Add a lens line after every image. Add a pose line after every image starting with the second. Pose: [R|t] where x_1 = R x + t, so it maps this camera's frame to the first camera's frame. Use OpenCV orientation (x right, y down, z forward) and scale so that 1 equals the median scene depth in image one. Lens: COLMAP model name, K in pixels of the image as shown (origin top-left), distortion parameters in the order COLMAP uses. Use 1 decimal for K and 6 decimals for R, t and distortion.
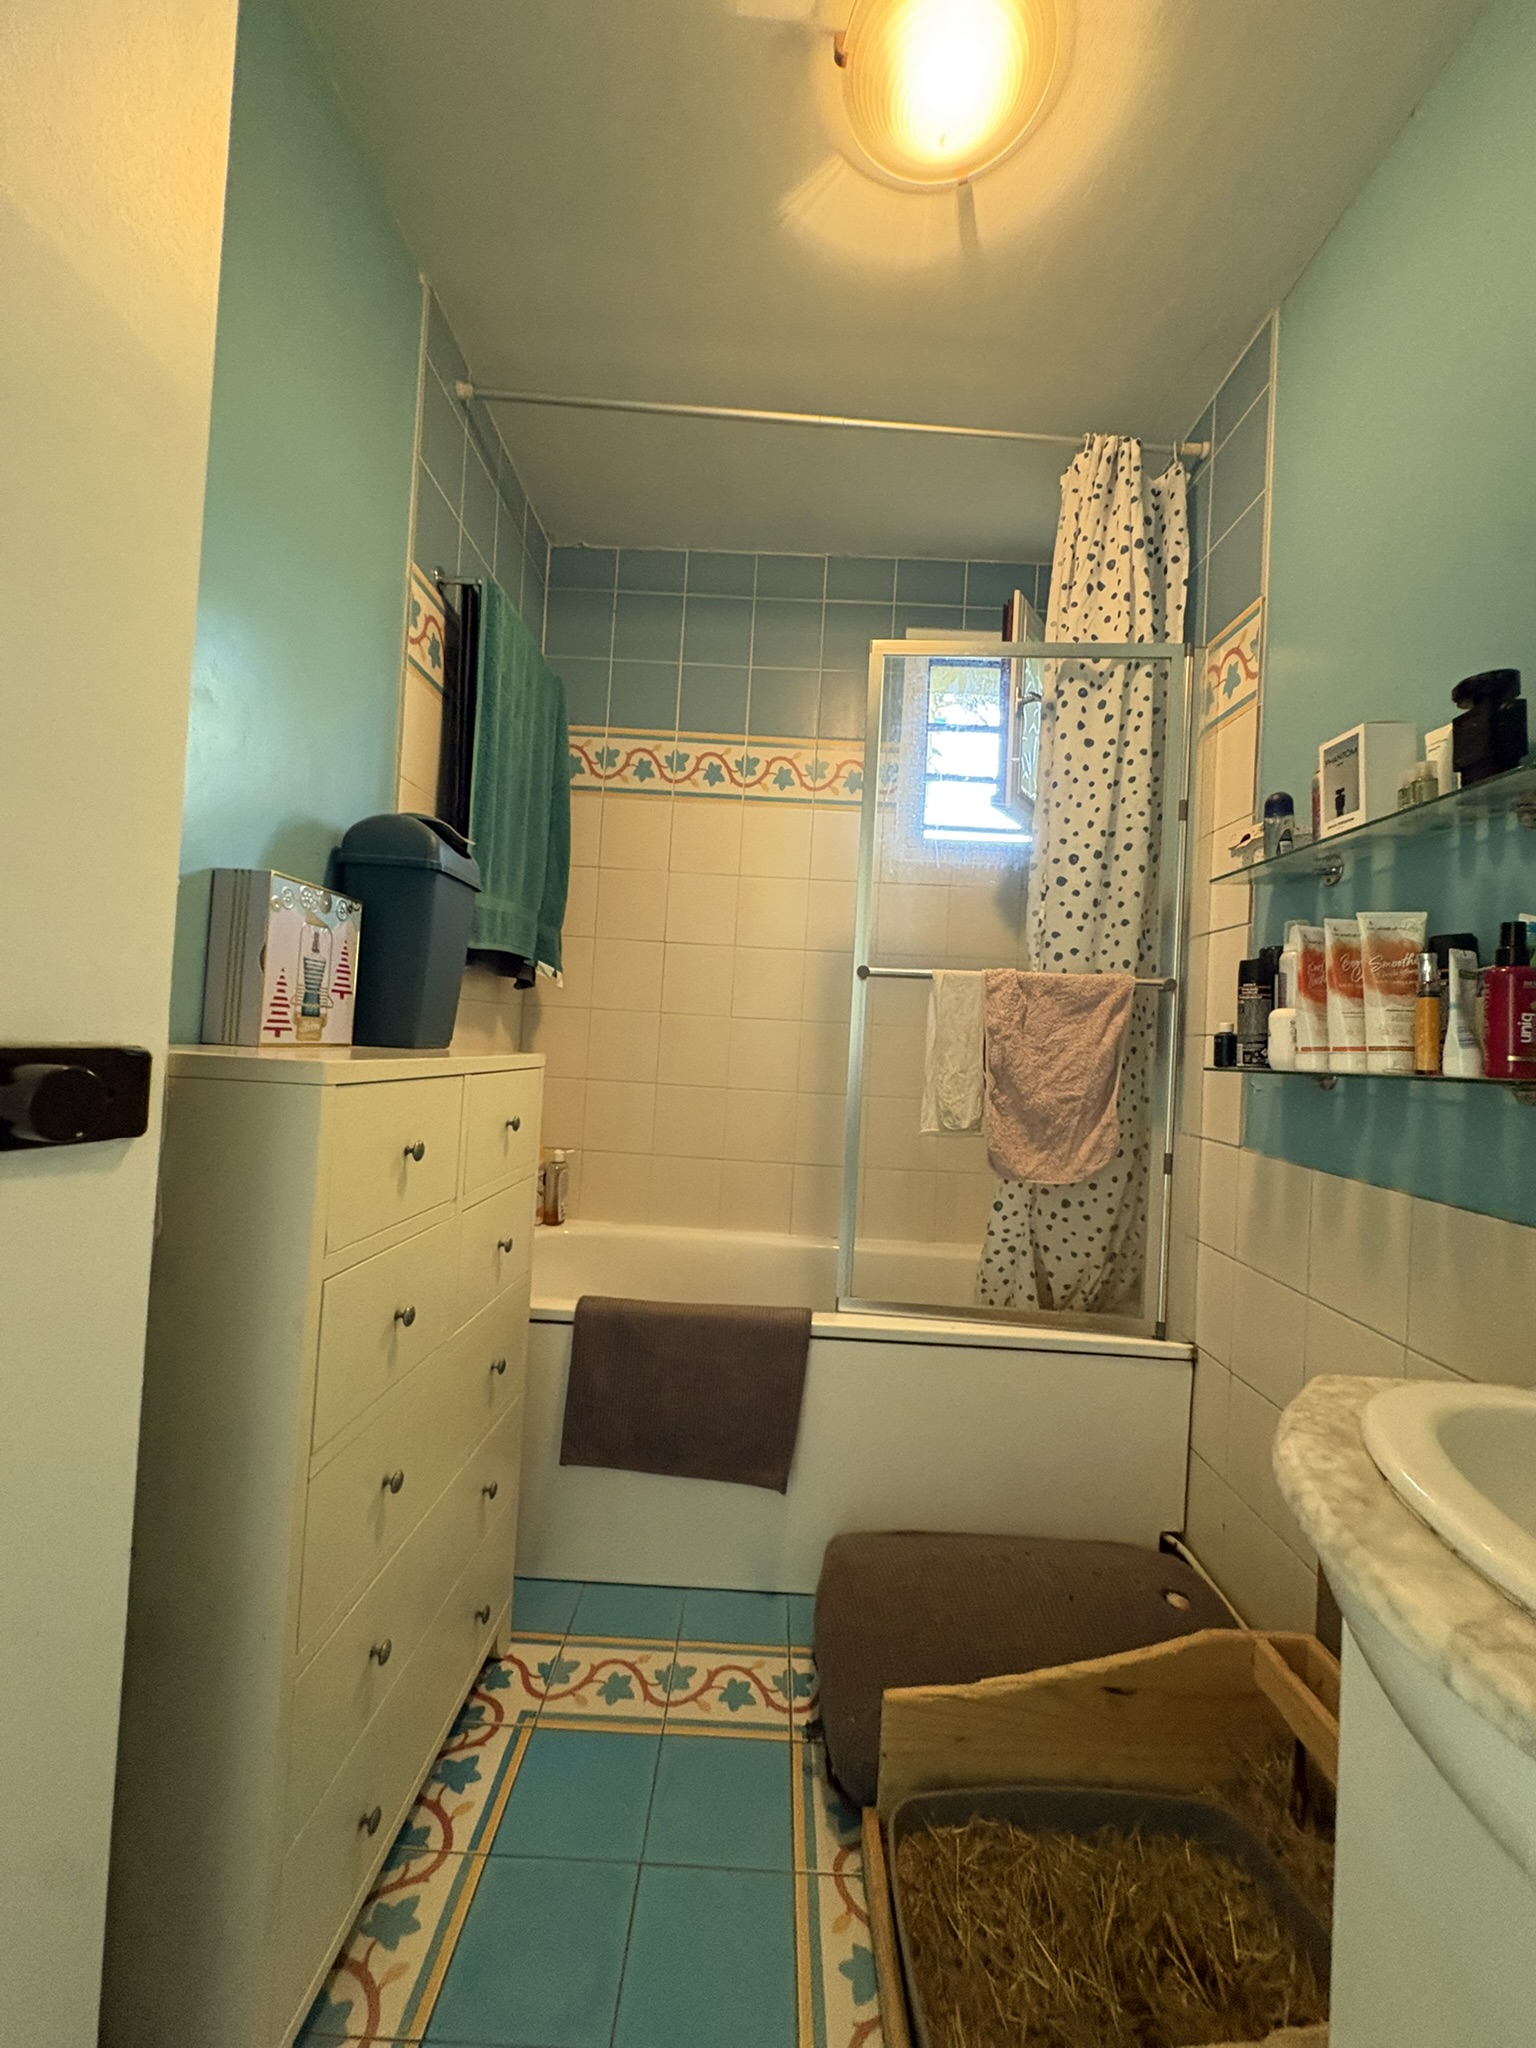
lens RADIAL K [[817.2, 0, 769.3], [0, 817.2, 1021.6], [0, 0, 1]] dist [0.000328, 0.000137]
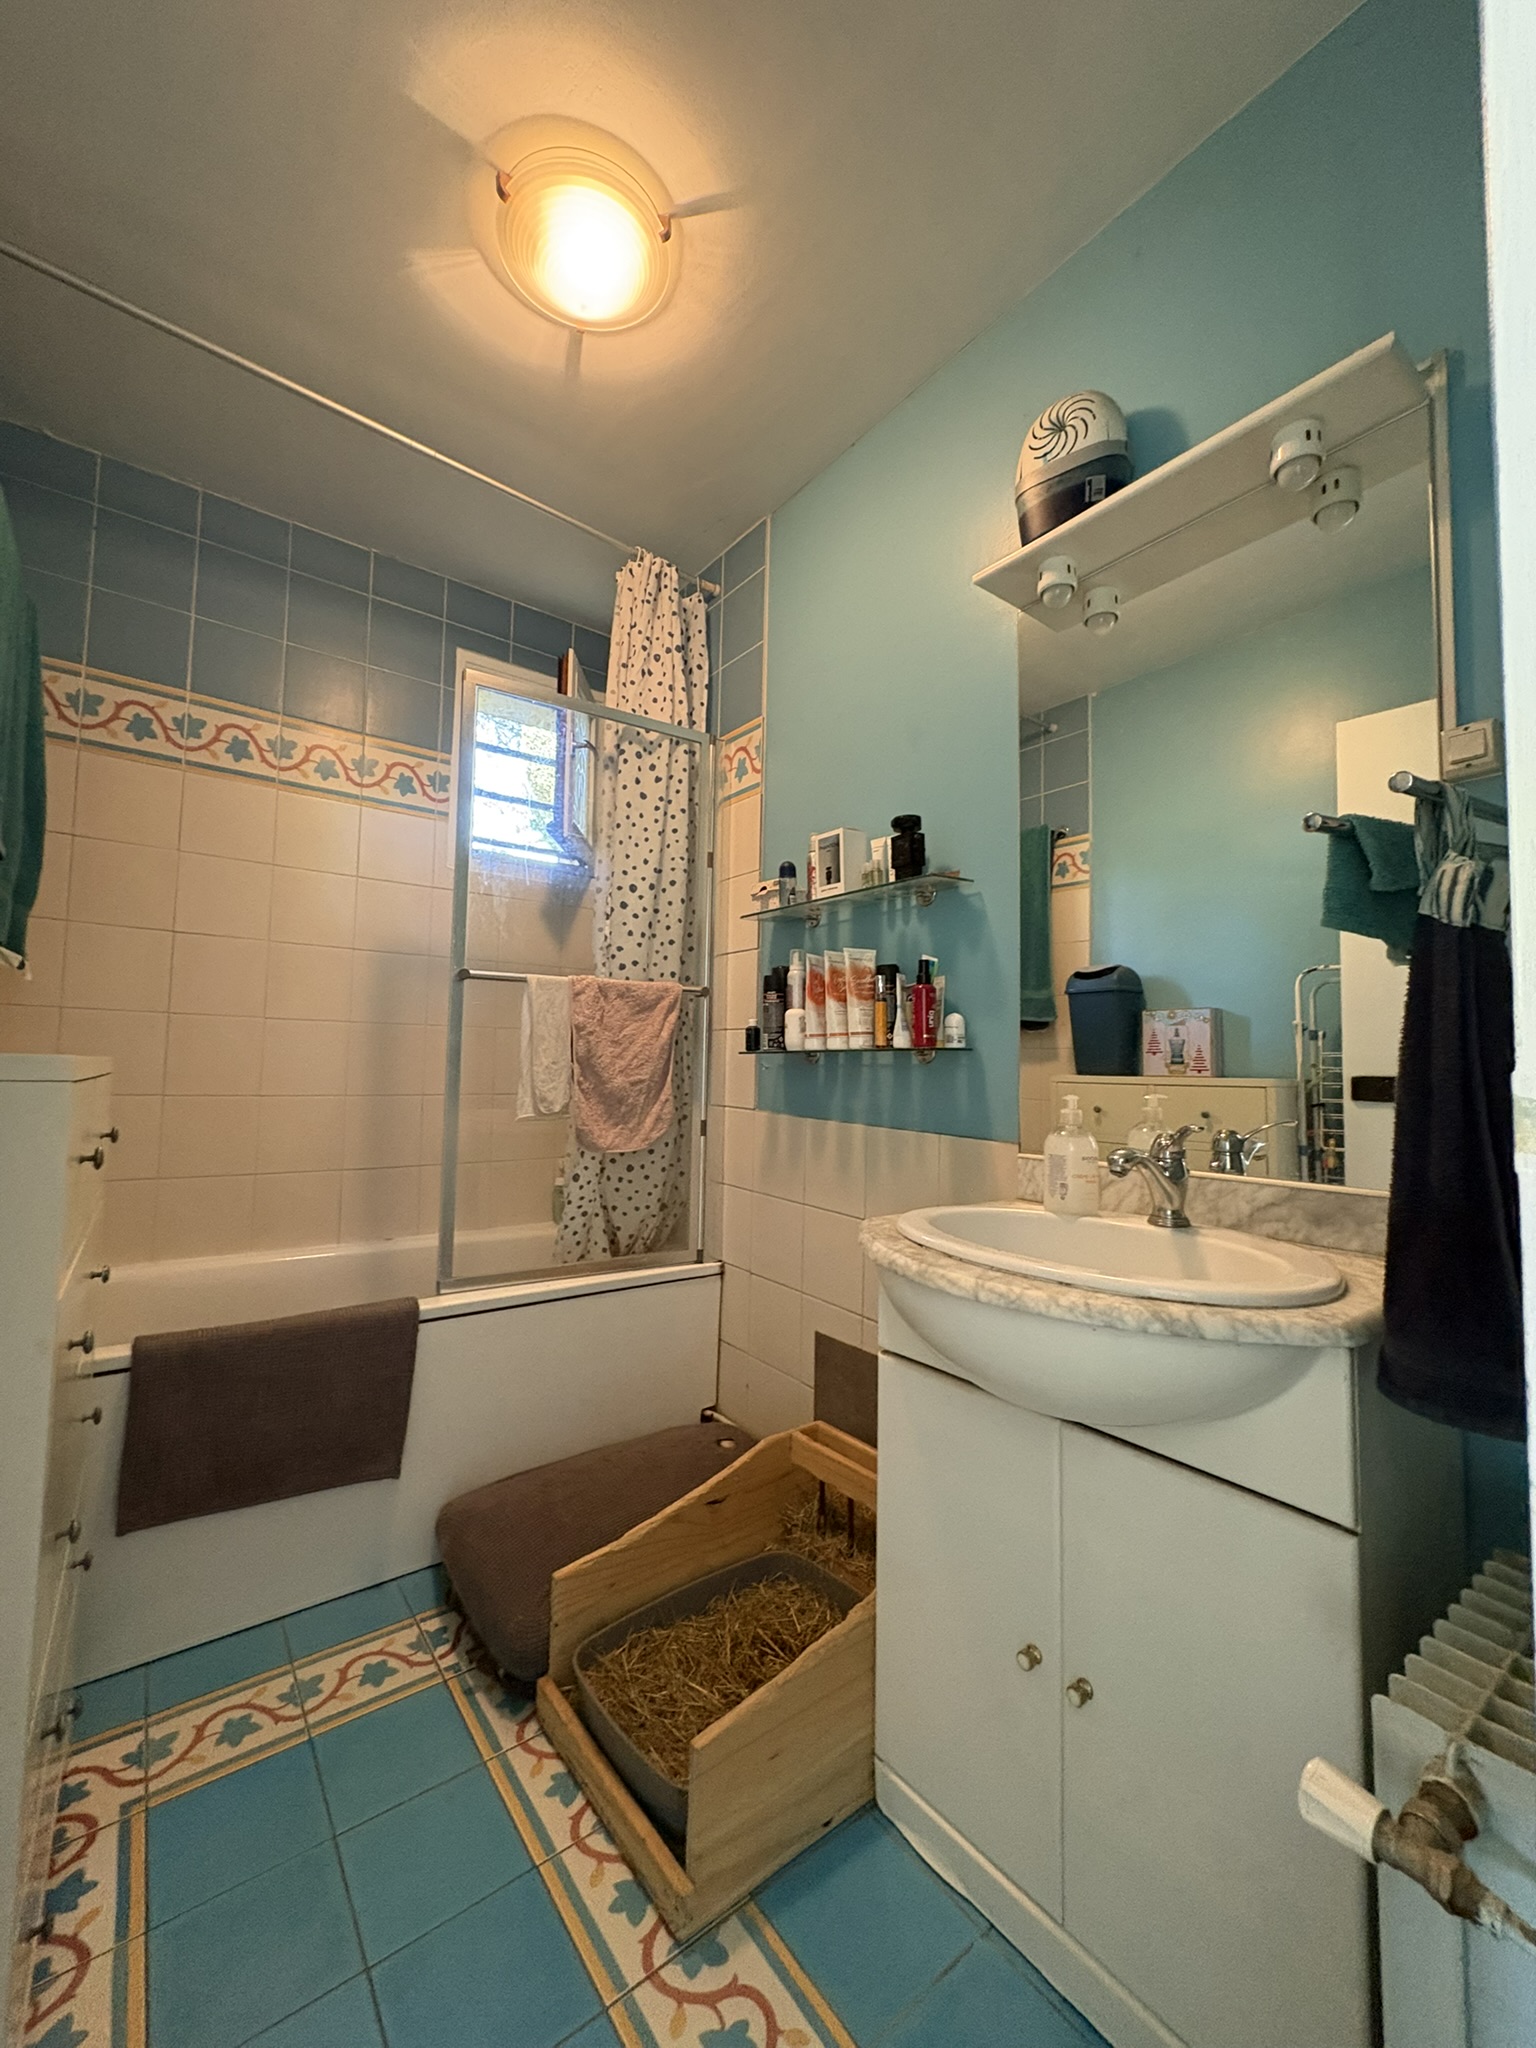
lens RADIAL K [[817.2, 0, 768.8], [0, 817.2, 1020.9], [0, 0, 1]] dist [0.000328, 0.000137]
pose [[0.788500, -0.002807, 0.615028, -0.240491], [0.007654, 0.999957, -0.005248, 0.010057], [-0.614987, 0.008845, 0.788488, -0.103732]]
